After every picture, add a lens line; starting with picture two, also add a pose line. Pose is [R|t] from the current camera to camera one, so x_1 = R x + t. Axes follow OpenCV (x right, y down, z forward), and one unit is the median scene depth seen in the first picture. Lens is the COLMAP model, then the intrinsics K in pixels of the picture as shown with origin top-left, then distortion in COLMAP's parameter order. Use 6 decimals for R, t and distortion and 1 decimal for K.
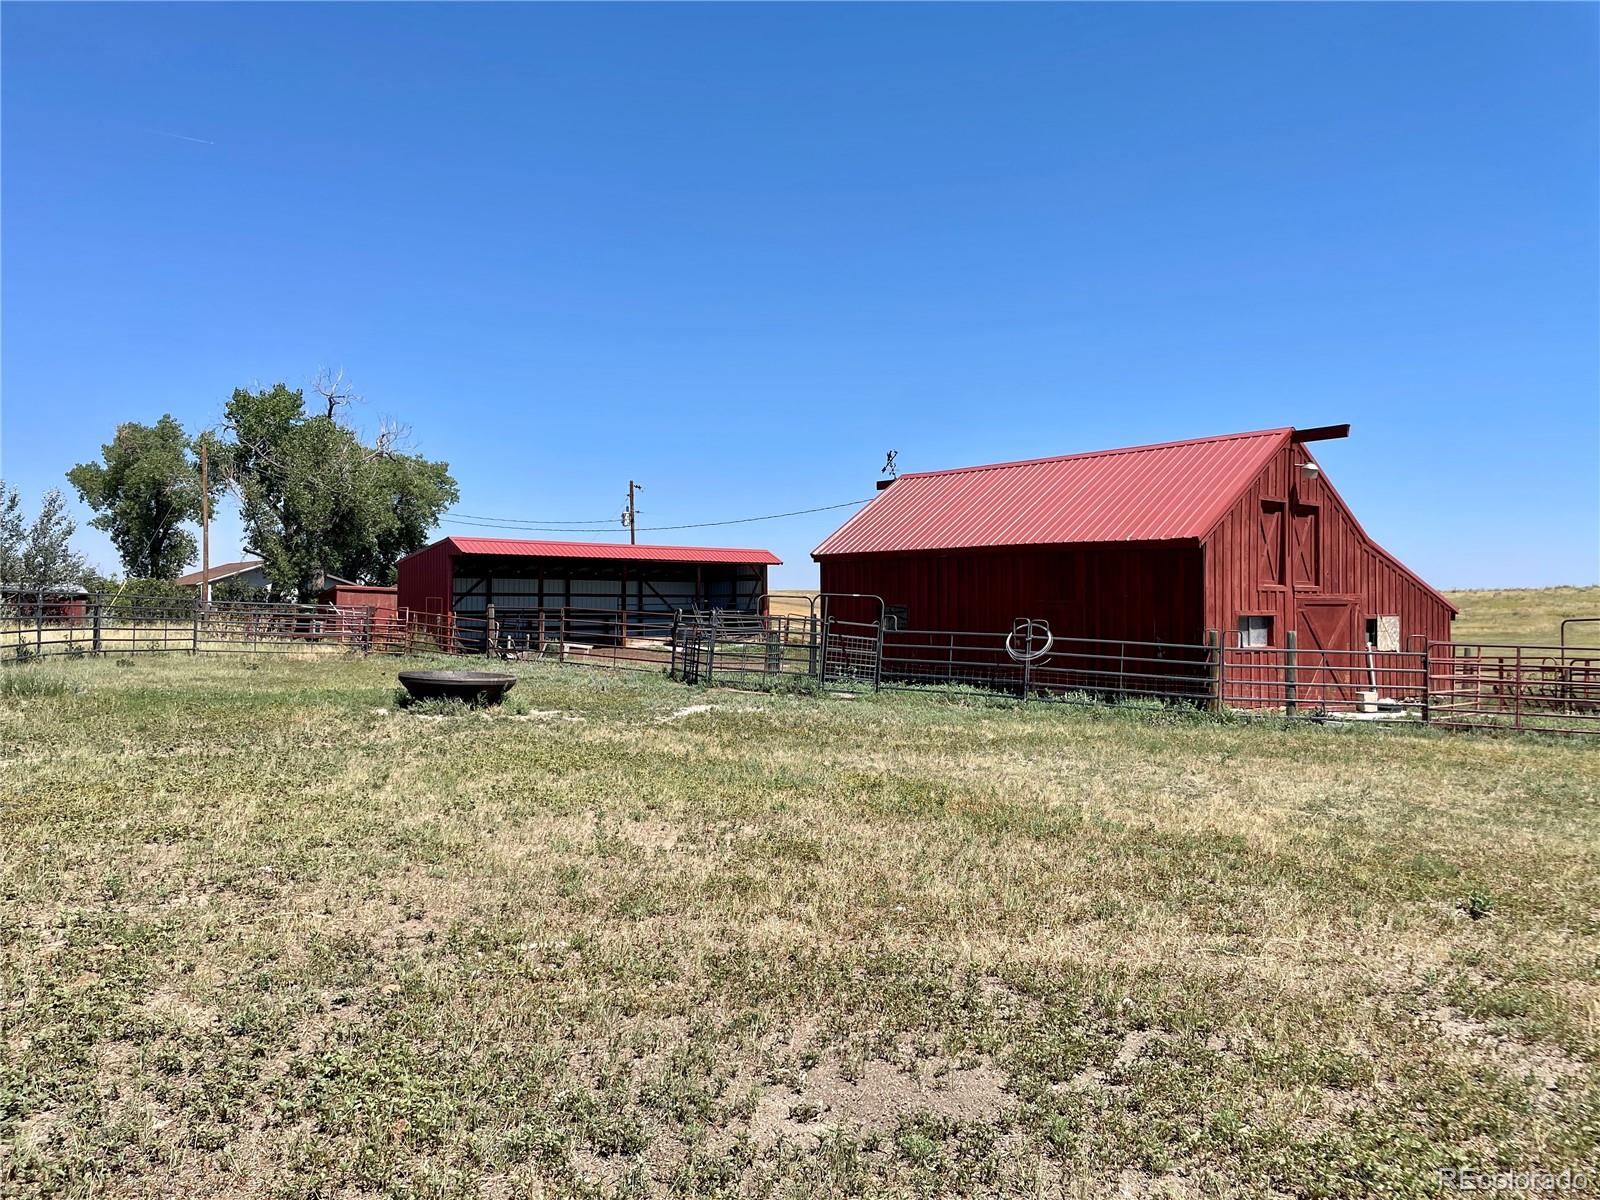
lens RADIAL K [[1210.3, 0, 800.7], [0, 1210.3, 590.3], [0, 0, 1]] dist [-0.007381, -0.002361]
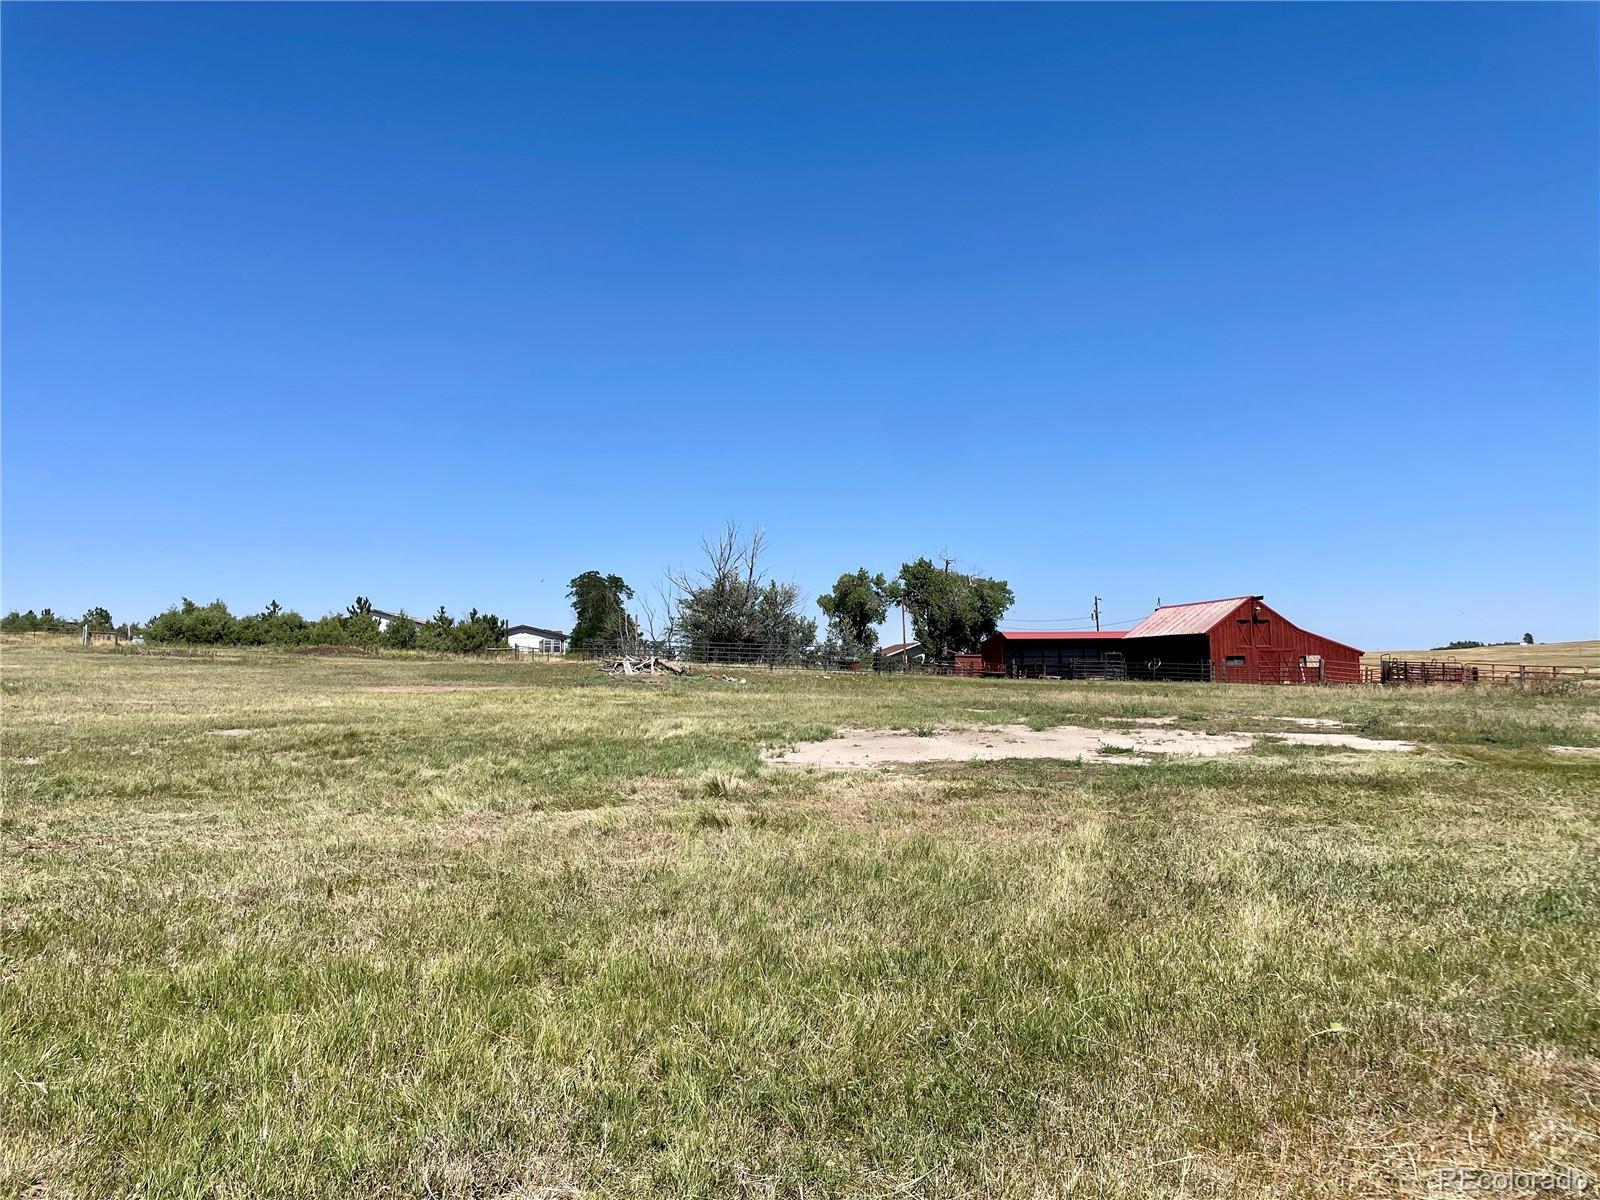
lens RADIAL K [[1210.3, 0, 798.5], [0, 1210.3, 595.0], [0, 0, 1]] dist [-0.007381, -0.002361]
pose [[0.890309, -0.047241, -0.452900, 0.277770], [0.024057, 0.998095, -0.056817, 0.004994], [0.454721, 0.039689, 0.889749, -0.830618]]
